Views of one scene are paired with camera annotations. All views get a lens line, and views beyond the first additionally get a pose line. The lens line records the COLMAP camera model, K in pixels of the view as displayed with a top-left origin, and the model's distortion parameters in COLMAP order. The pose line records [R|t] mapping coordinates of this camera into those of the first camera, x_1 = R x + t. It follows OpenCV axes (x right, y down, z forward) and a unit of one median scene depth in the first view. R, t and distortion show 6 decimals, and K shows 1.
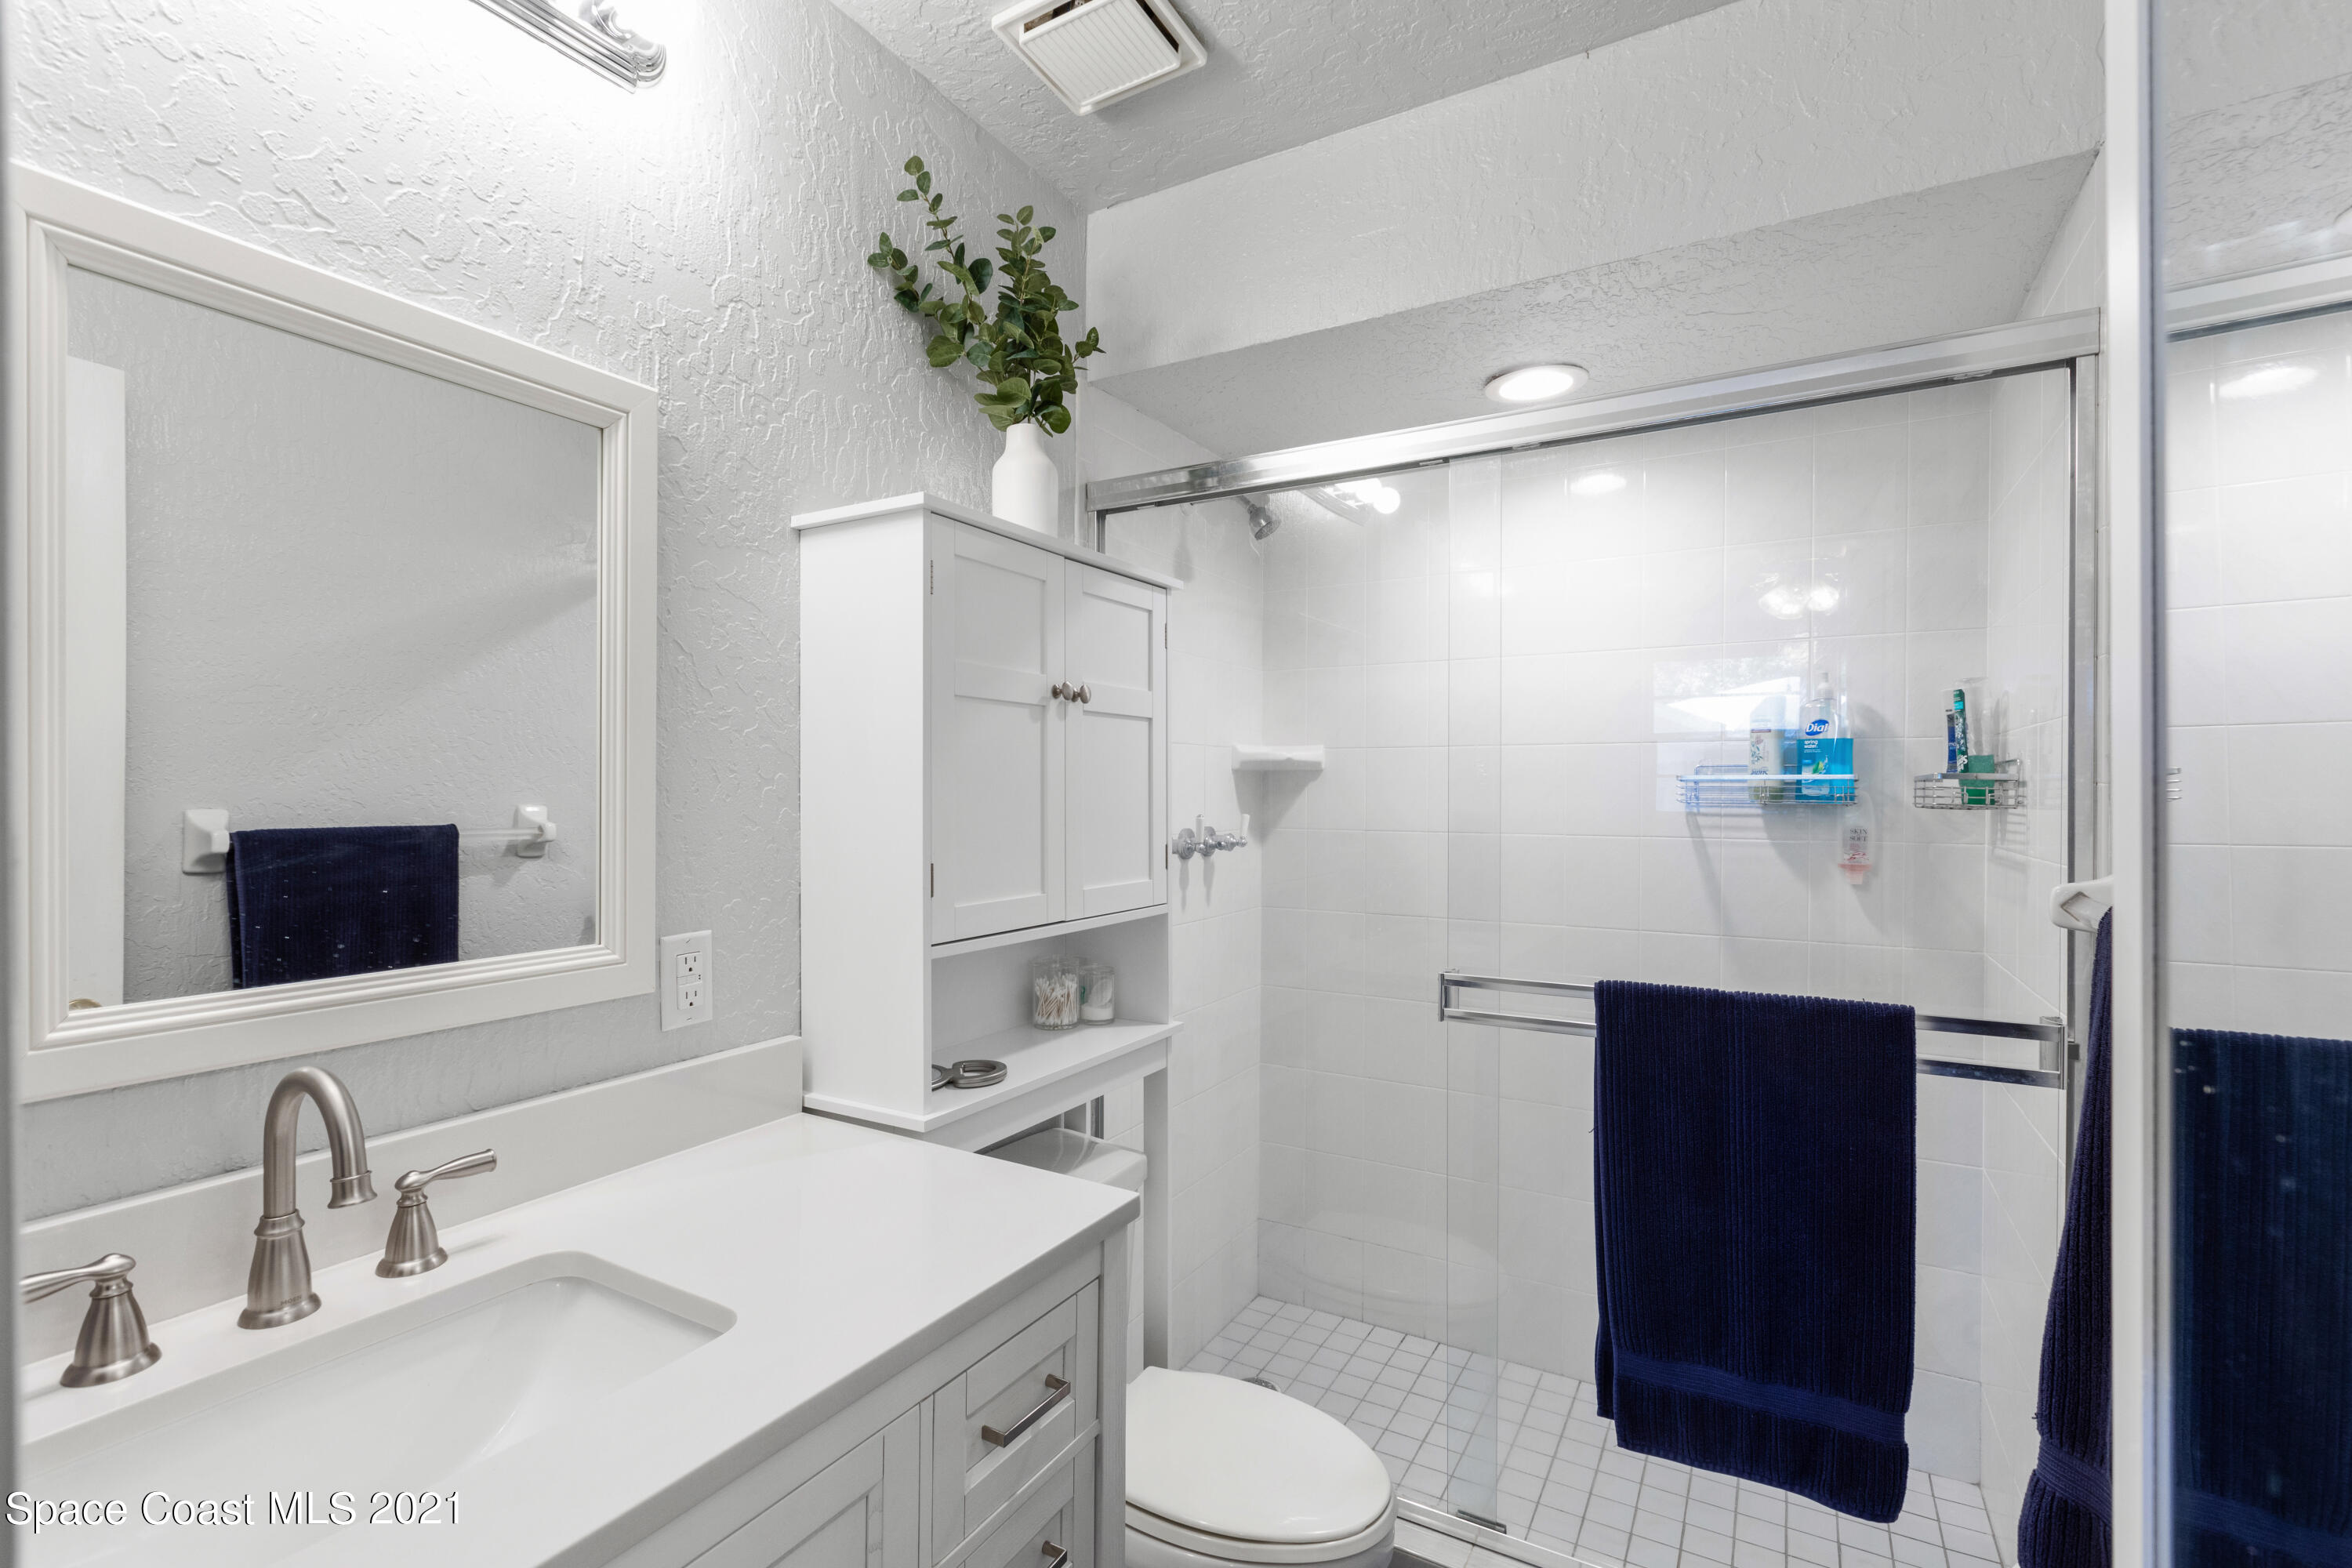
lens RADIAL K [[1044.1, 0, 1176.0], [0, 1044.1, 784.0], [0, 0, 1]] dist [0.001063, -0.000158]
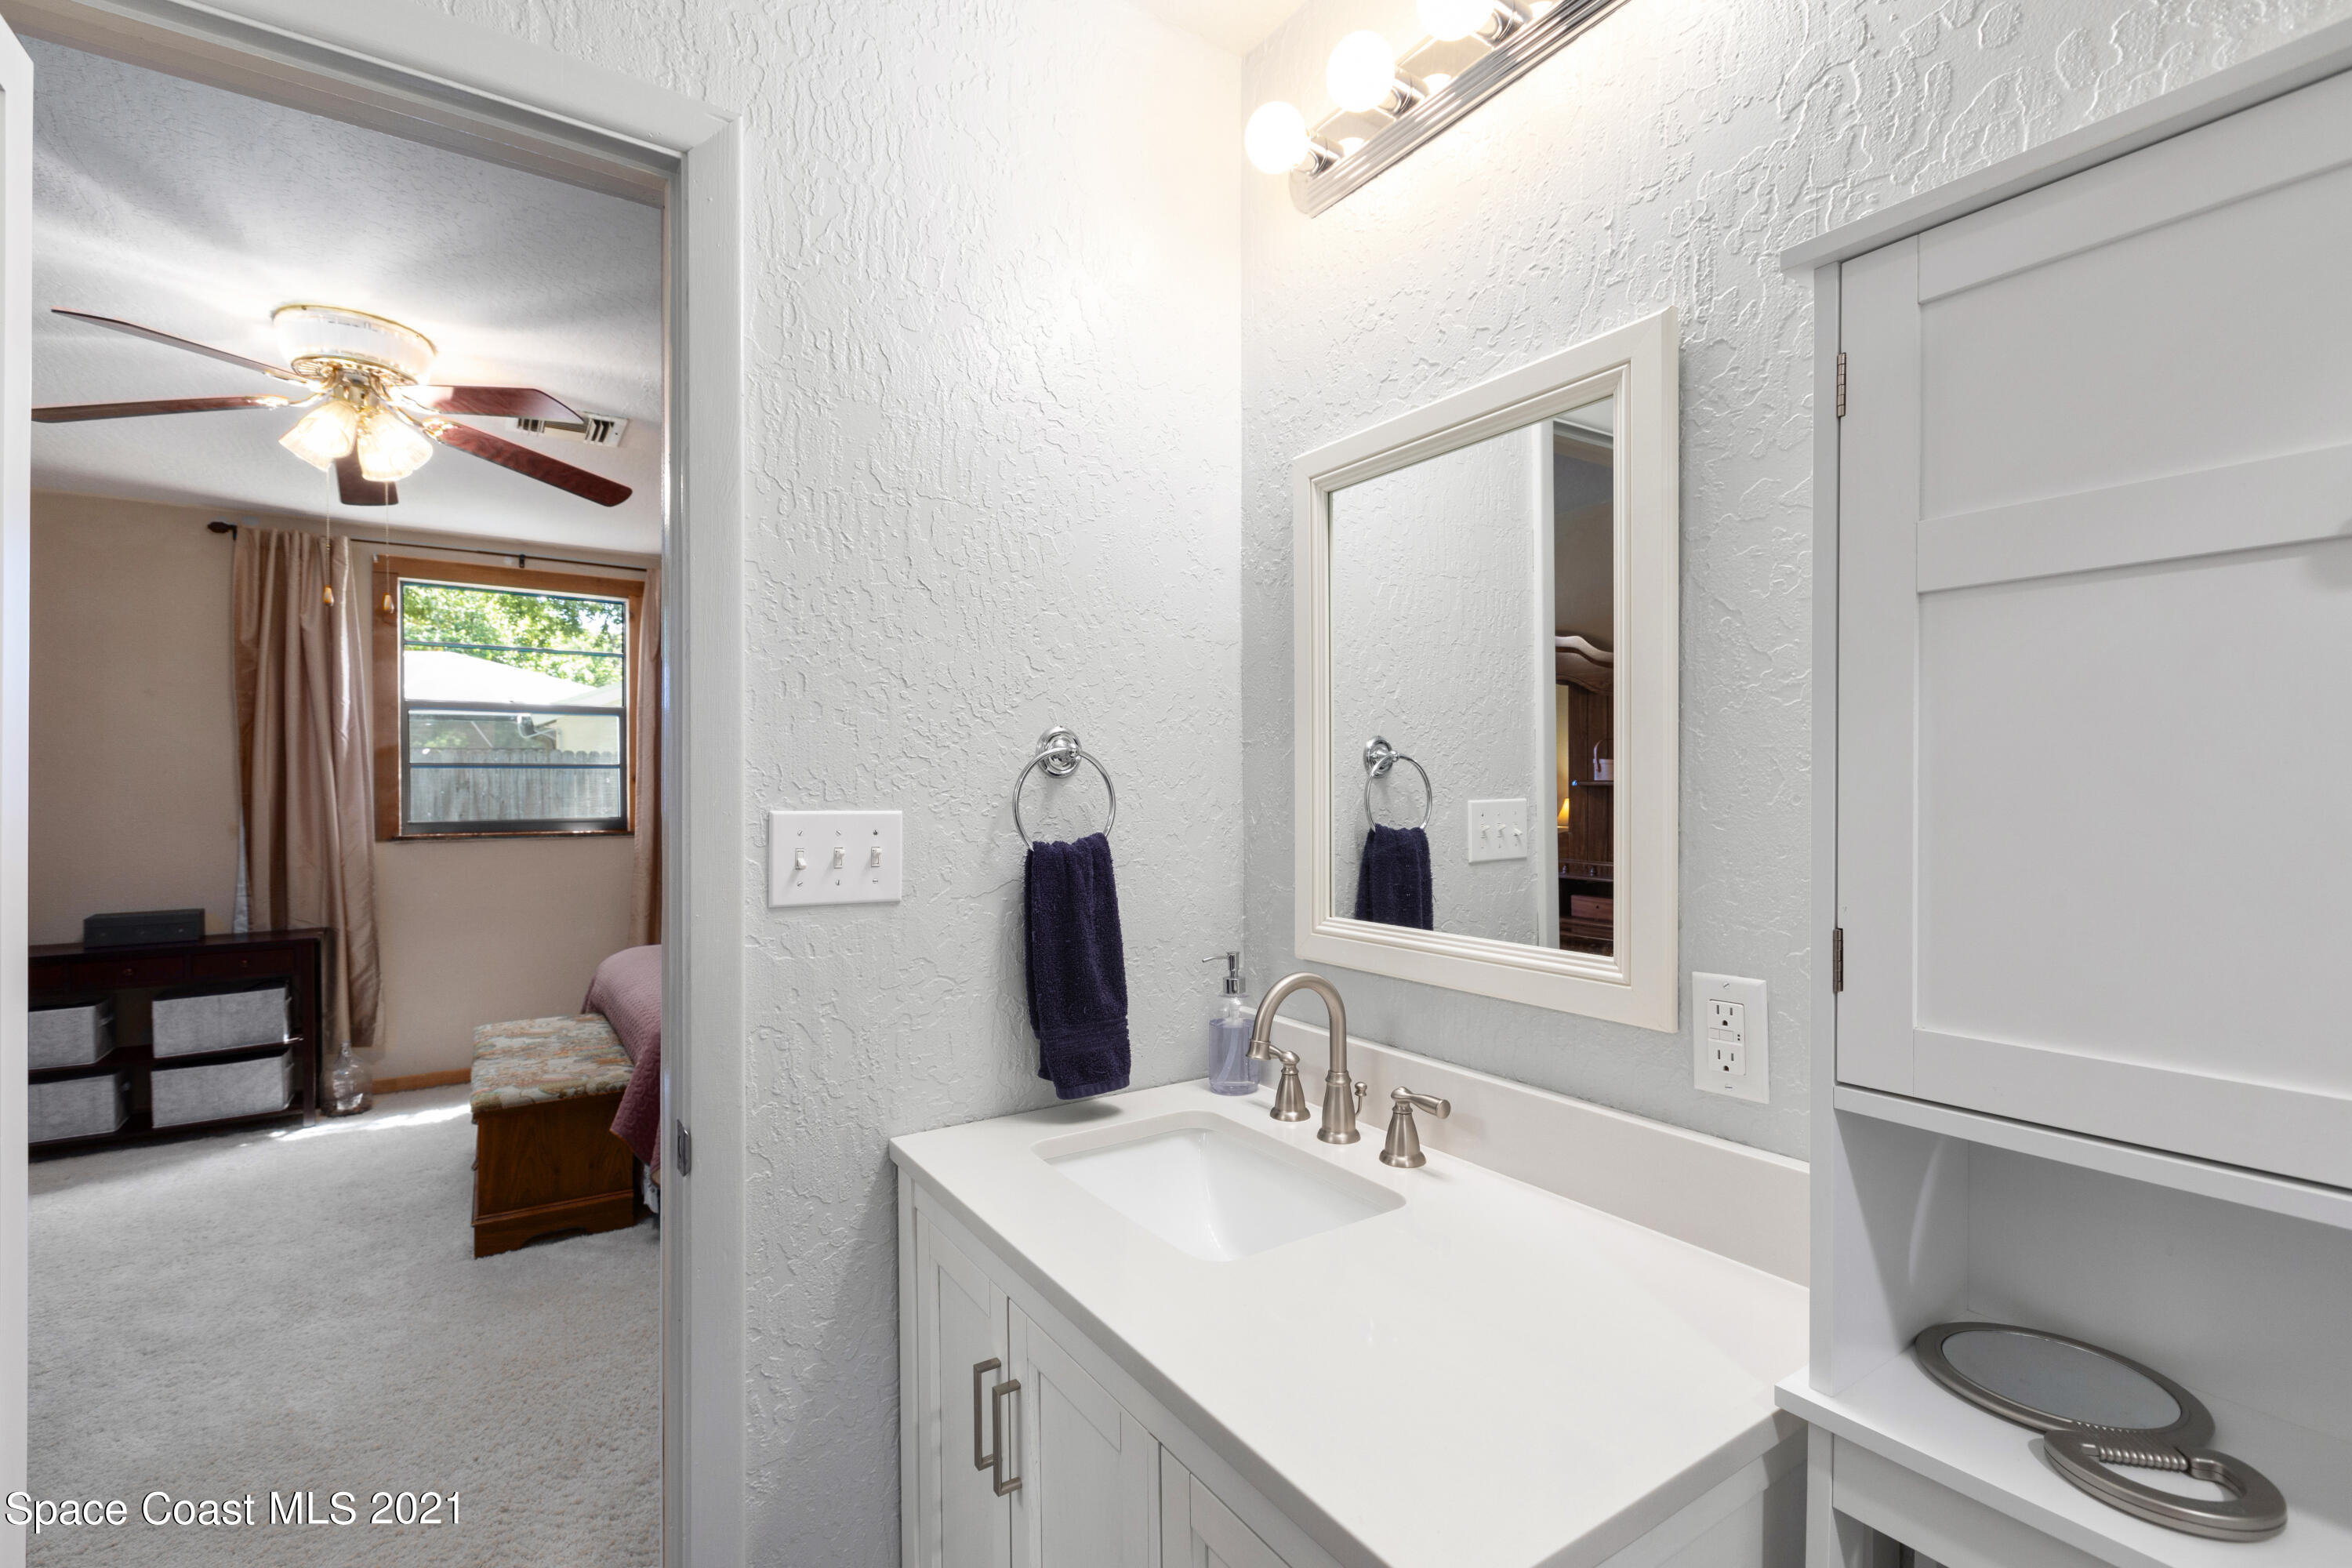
lens RADIAL K [[1044.1, 0, 1176.0], [0, 1044.1, 784.0], [0, 0, 1]] dist [0.001063, -0.000158]
pose [[-0.436409, -0.005250, -0.899733, 0.422229], [0.006323, 0.999940, -0.008901, 0.005911], [0.899726, -0.009574, -0.436349, 1.012270]]
